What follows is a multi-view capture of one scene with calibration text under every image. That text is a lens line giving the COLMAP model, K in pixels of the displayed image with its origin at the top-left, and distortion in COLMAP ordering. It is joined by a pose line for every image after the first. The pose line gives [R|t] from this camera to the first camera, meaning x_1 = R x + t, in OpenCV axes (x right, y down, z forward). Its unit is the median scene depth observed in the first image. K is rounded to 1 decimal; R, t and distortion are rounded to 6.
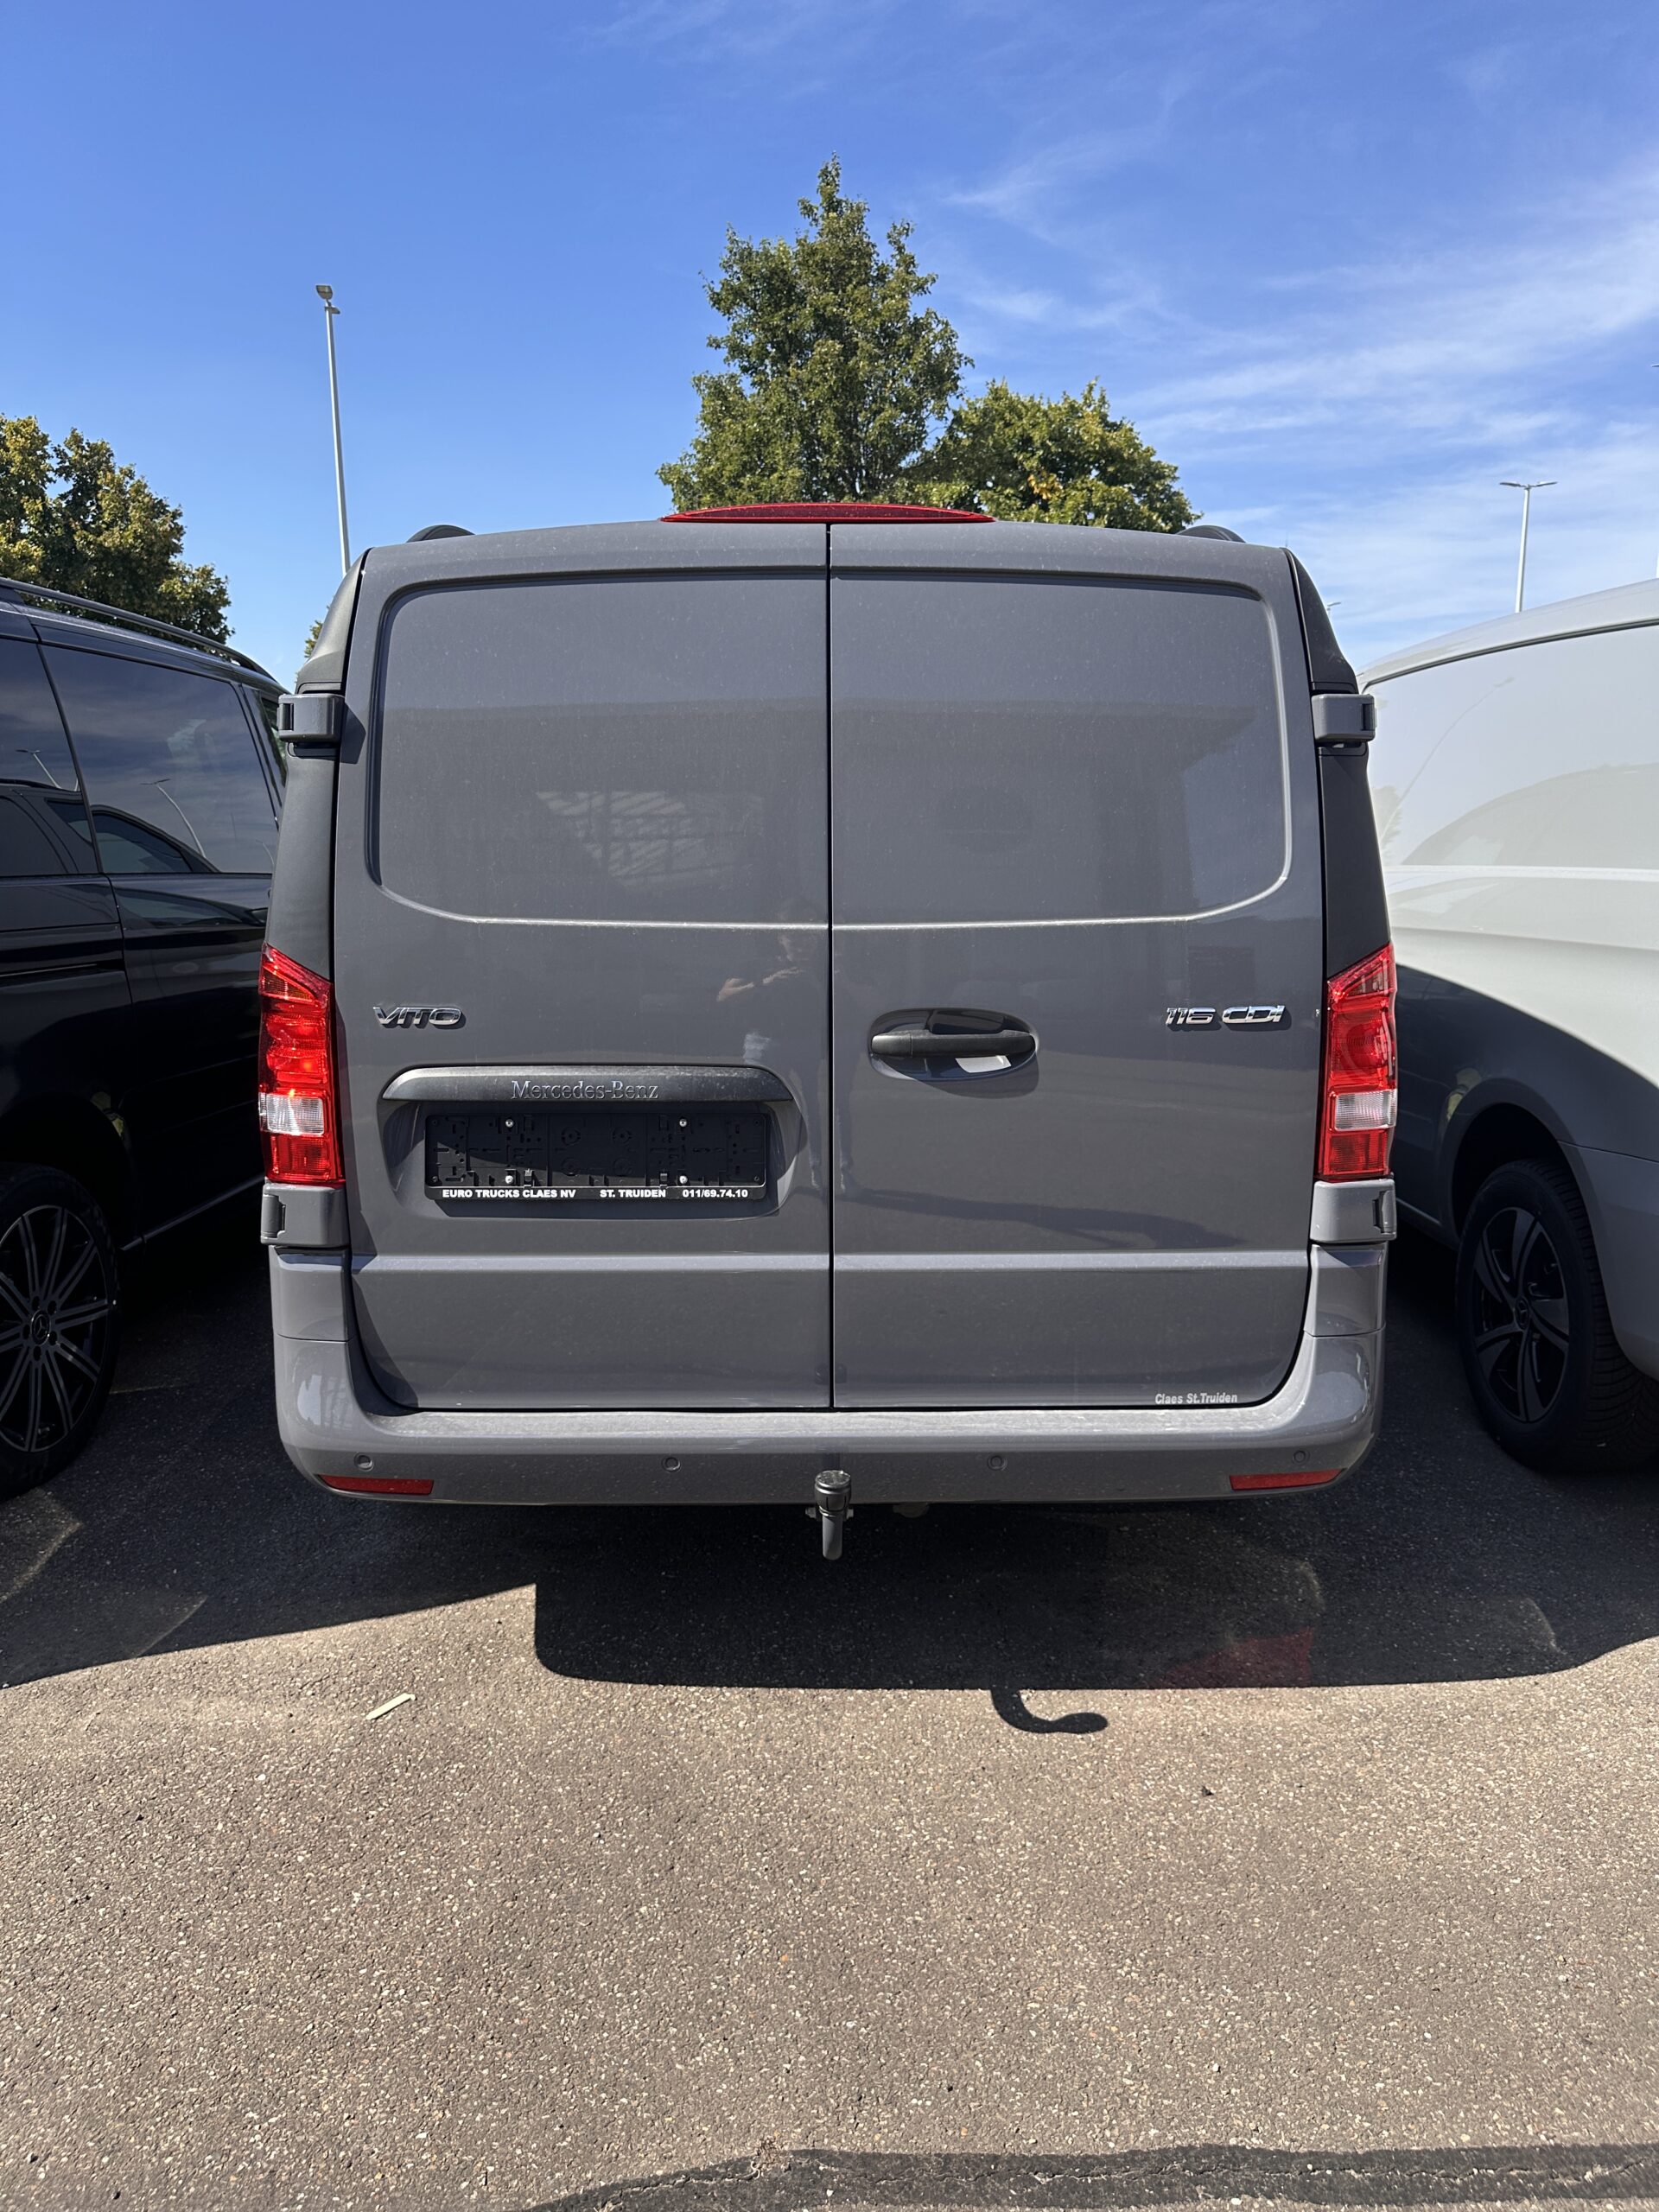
lens RADIAL K [[1548.7, 0, 829.5], [0, 1548.7, 1106.0], [0, 0, 1]] dist [0.042203, -0.053486]
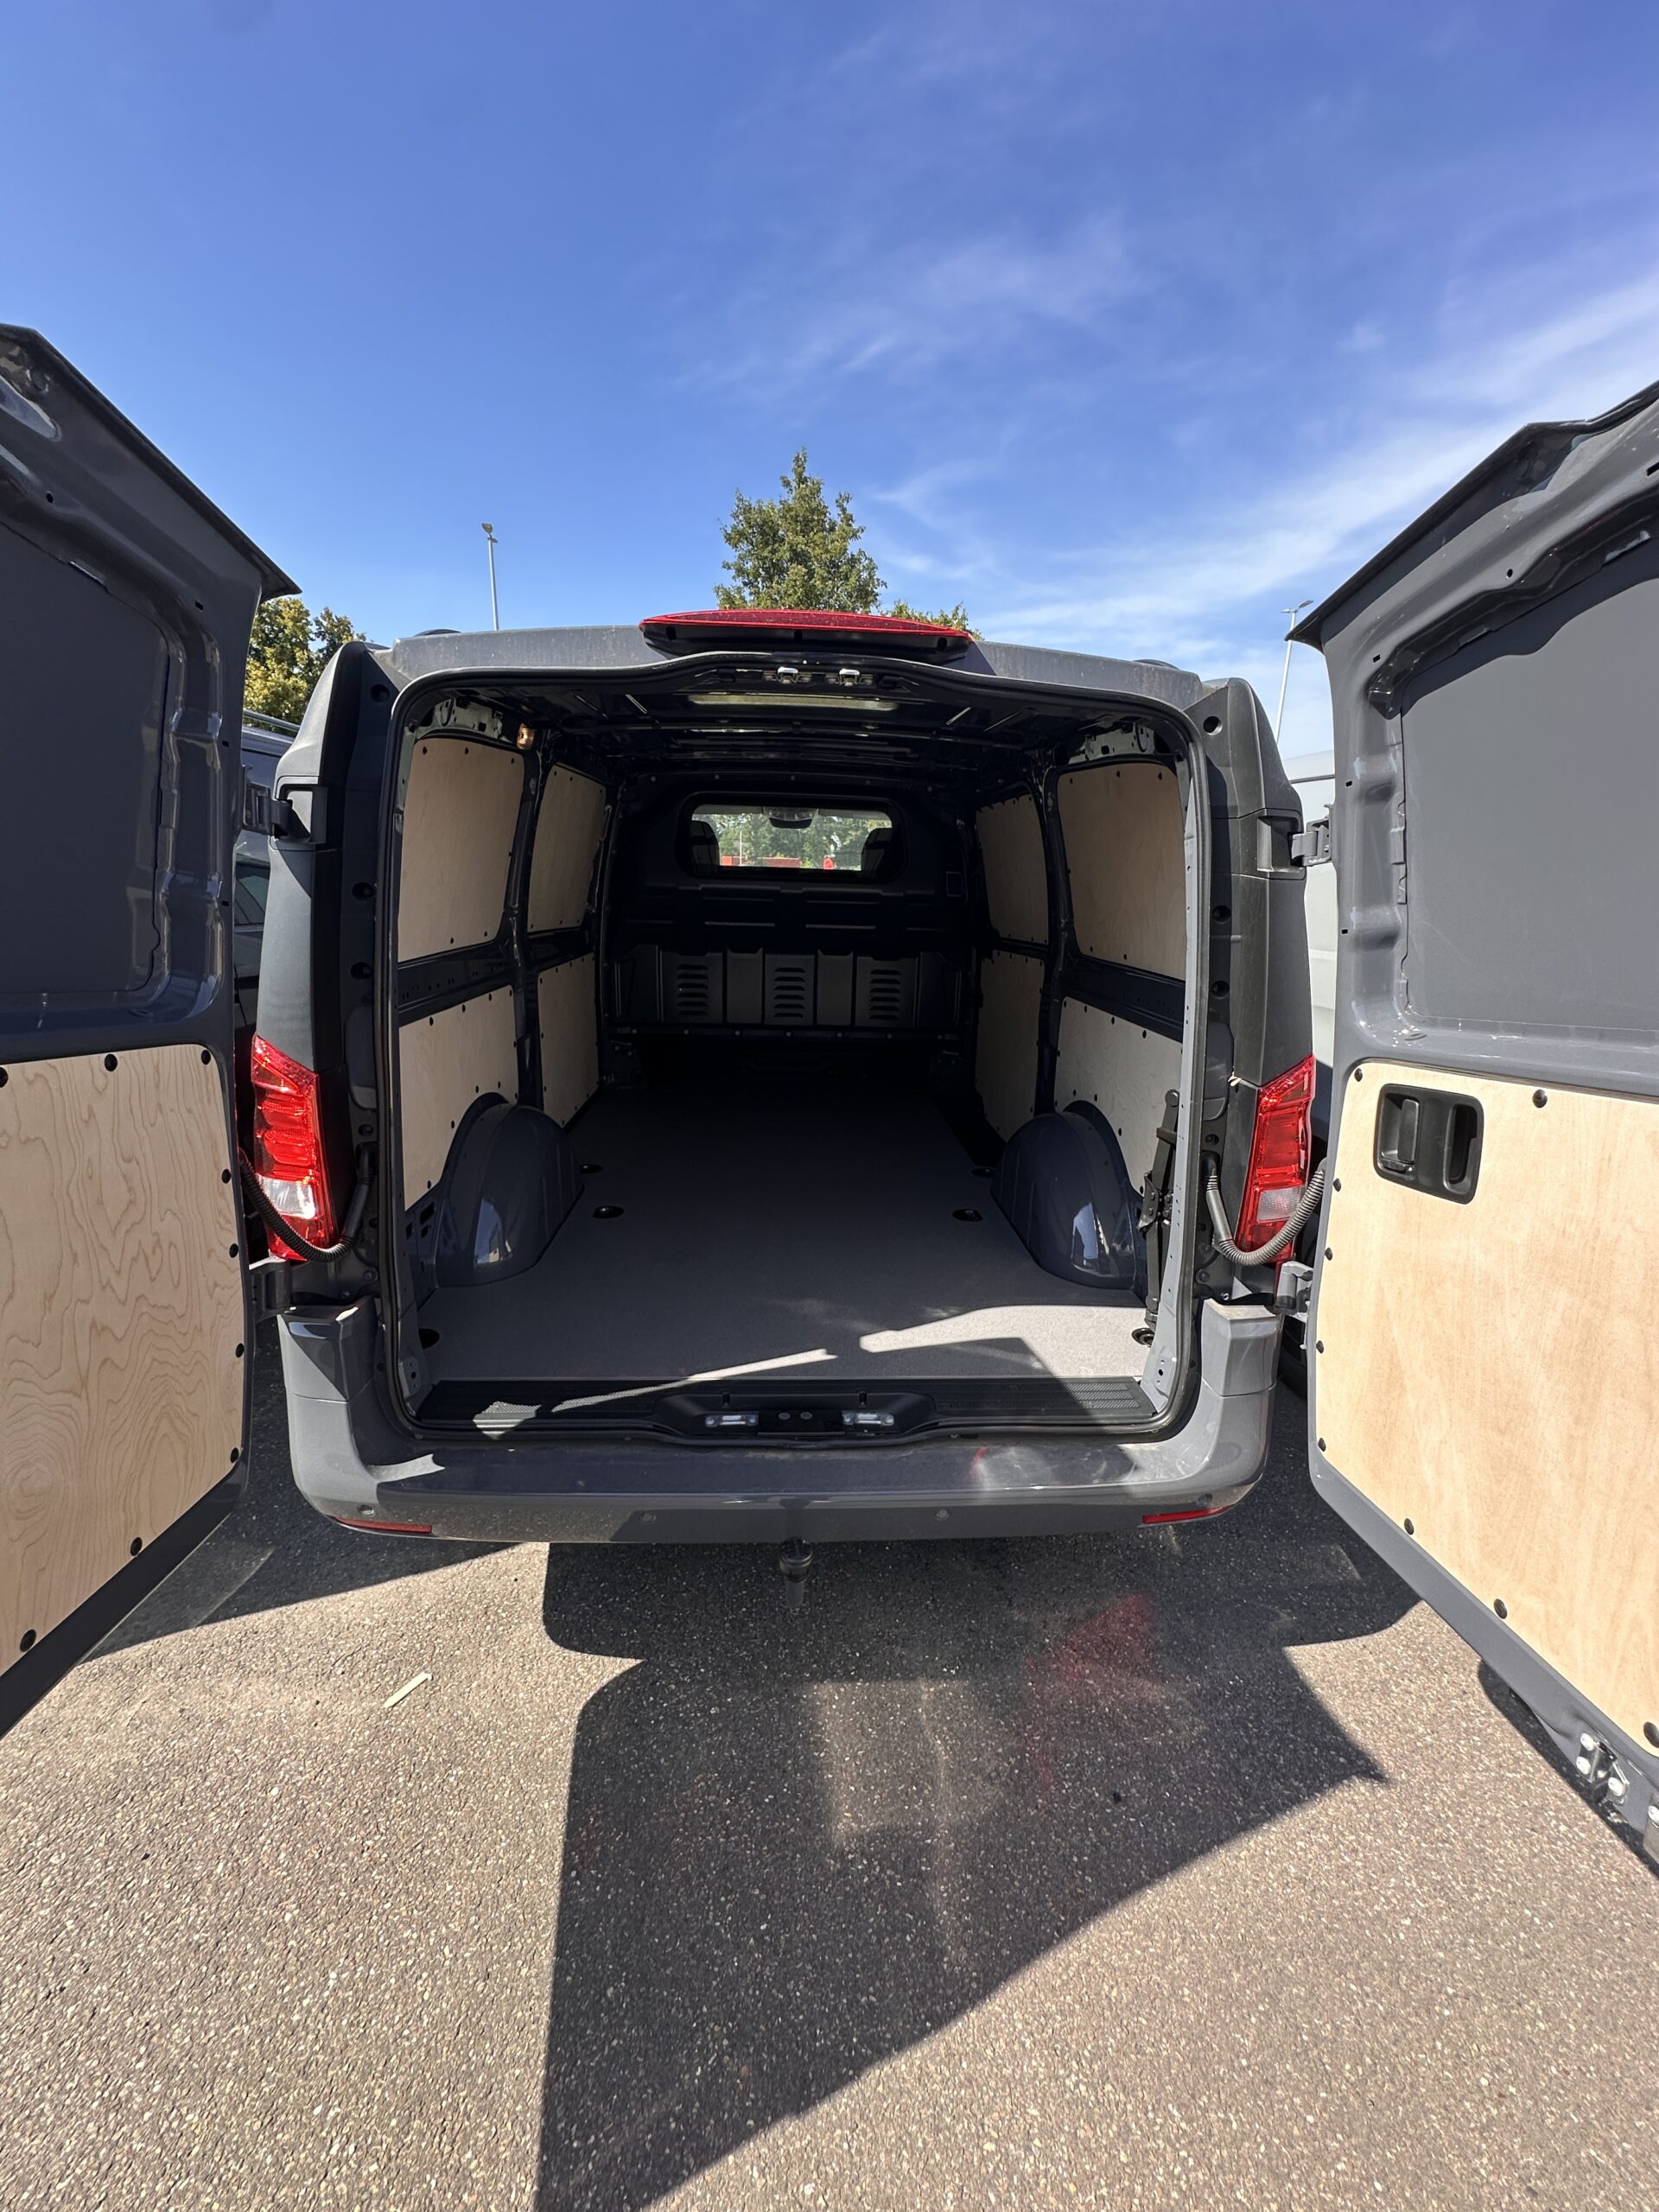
lens RADIAL K [[887.5, 0, 832.3], [0, 887.5, 1105.9], [0, 0, 1]] dist [-0.002324, 0.000502]
pose [[0.998639, 0.016953, 0.049332, -0.008324], [-0.020928, 0.996476, 0.081220, -0.110000], [-0.047781, -0.082142, 0.995475, 0.386569]]
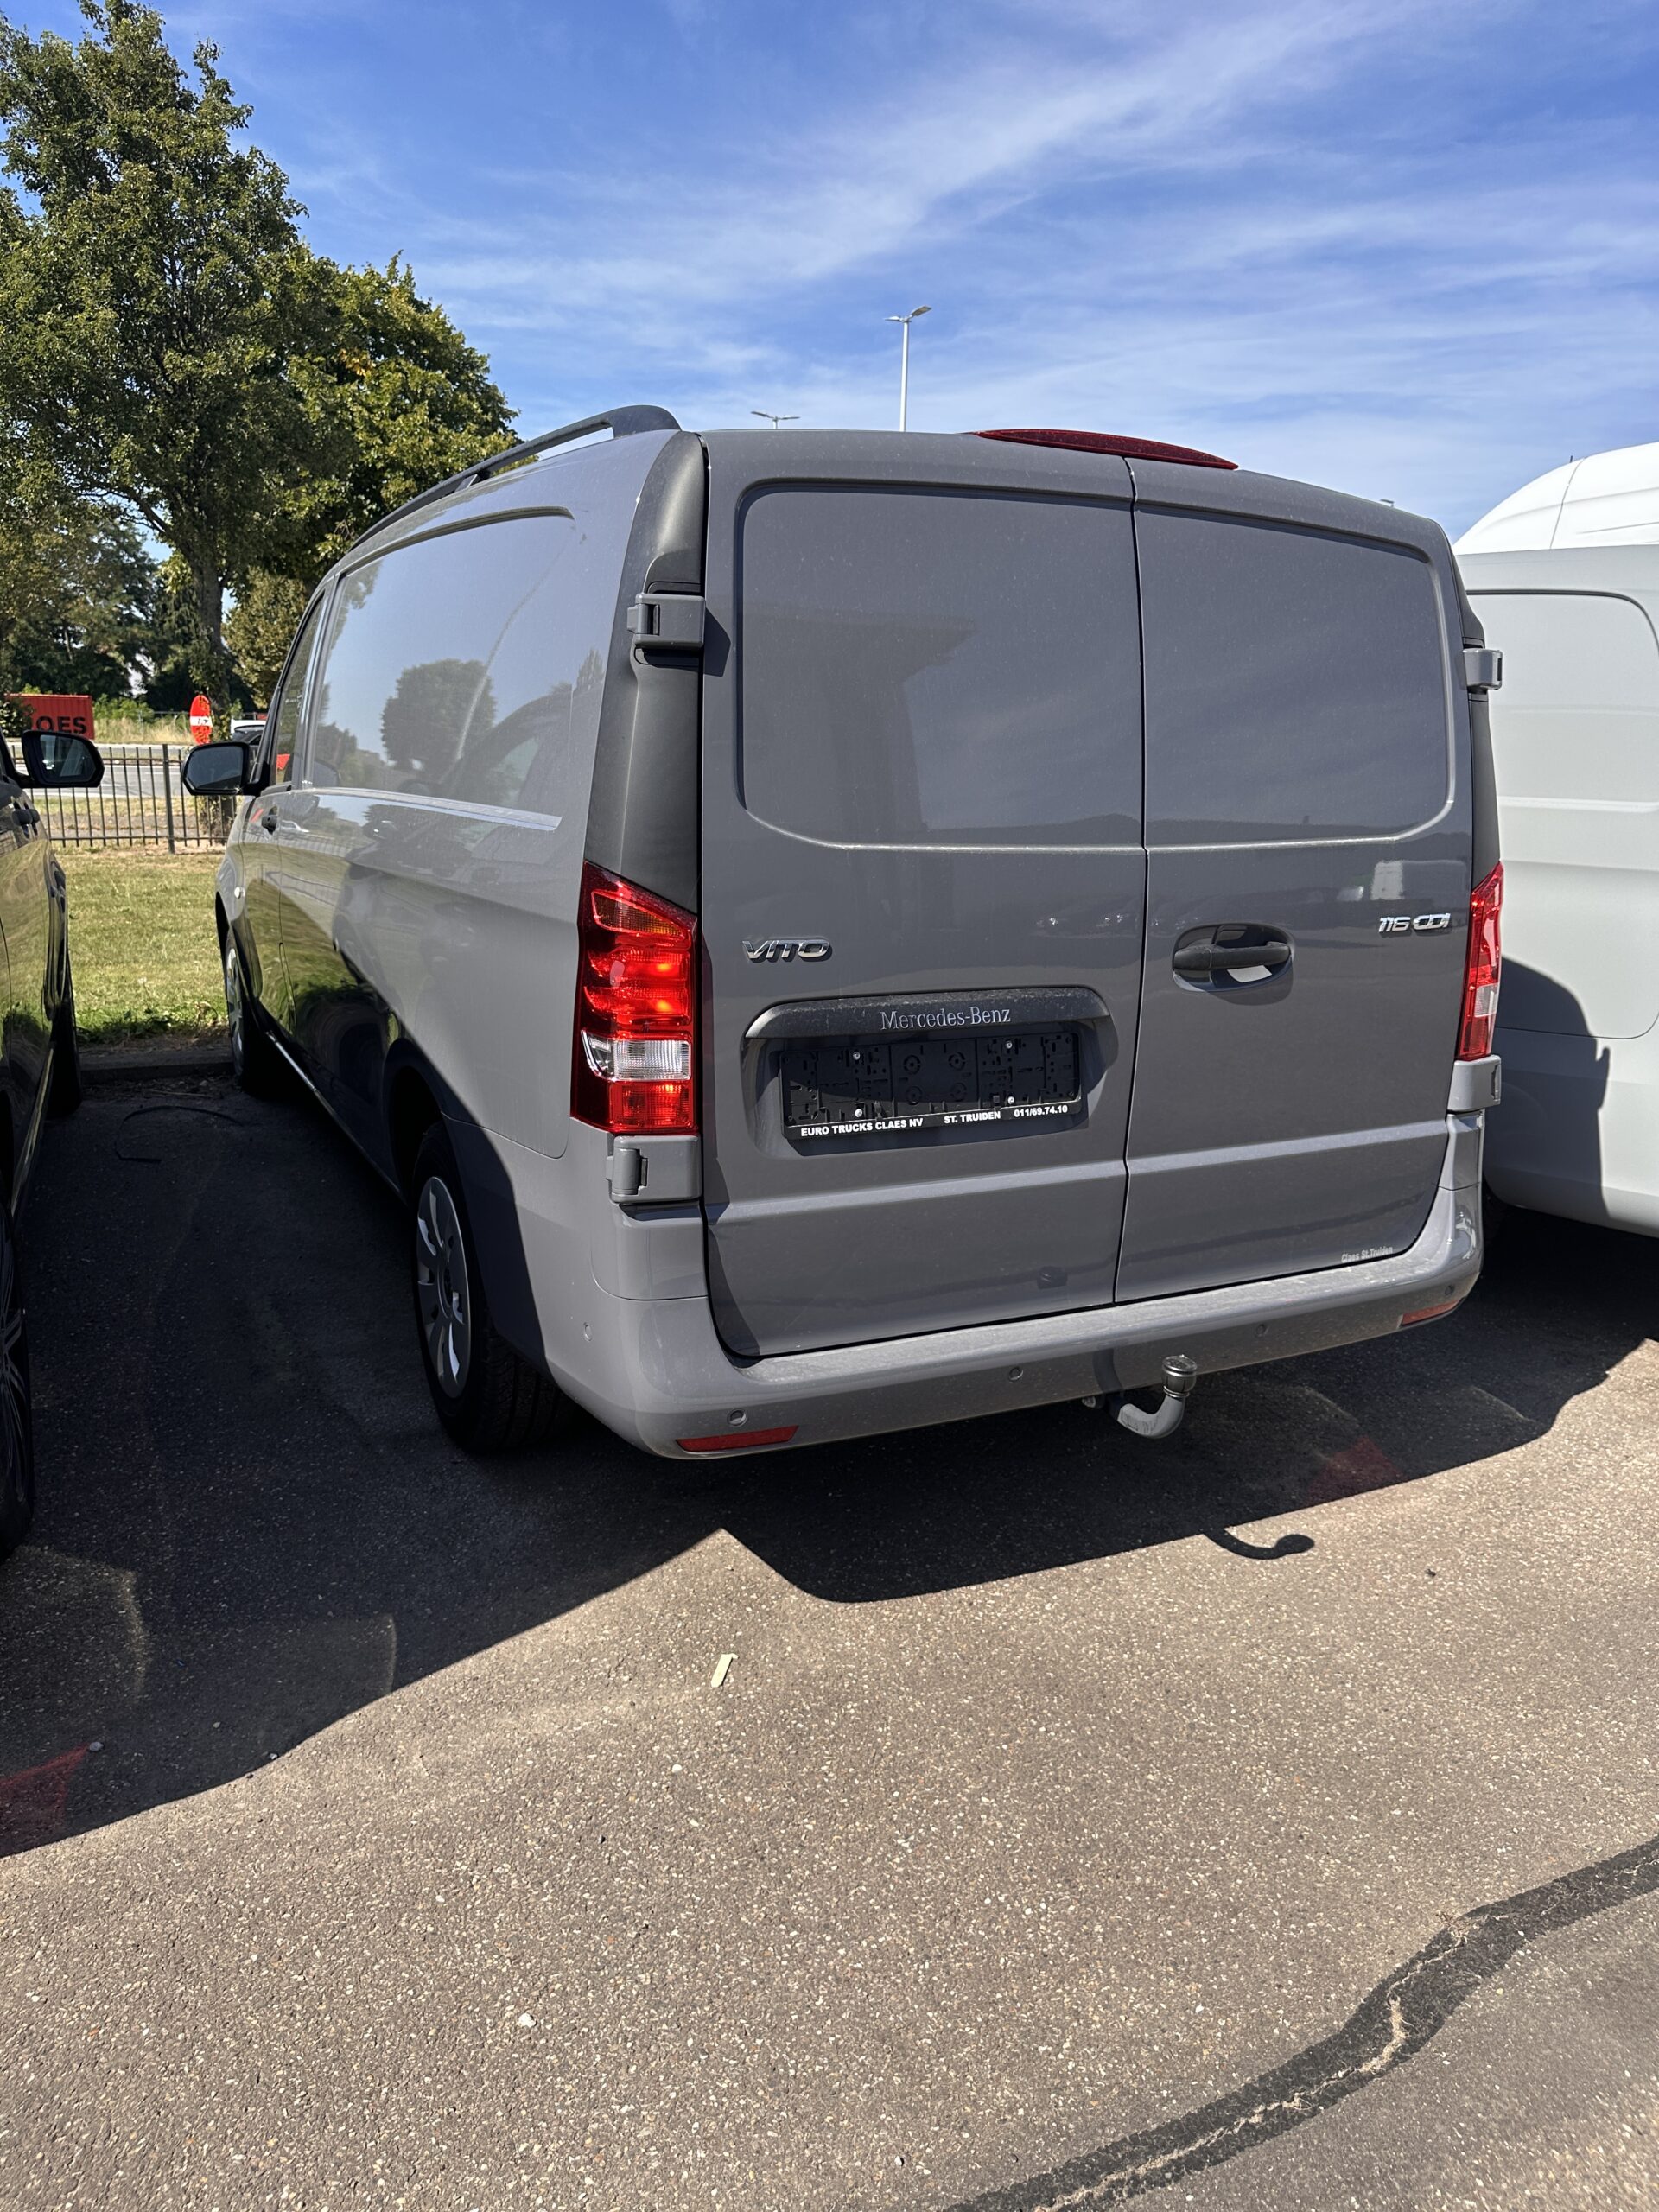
lens RADIAL K [[1548.7, 0, 829.5], [0, 1548.7, 1106.0], [0, 0, 1]] dist [0.042203, -0.053486]
pose [[0.899560, -0.077442, 0.429878, -0.635691], [0.051998, 0.996145, 0.070644, -0.026769], [-0.433692, -0.041196, 0.900119, 0.128643]]
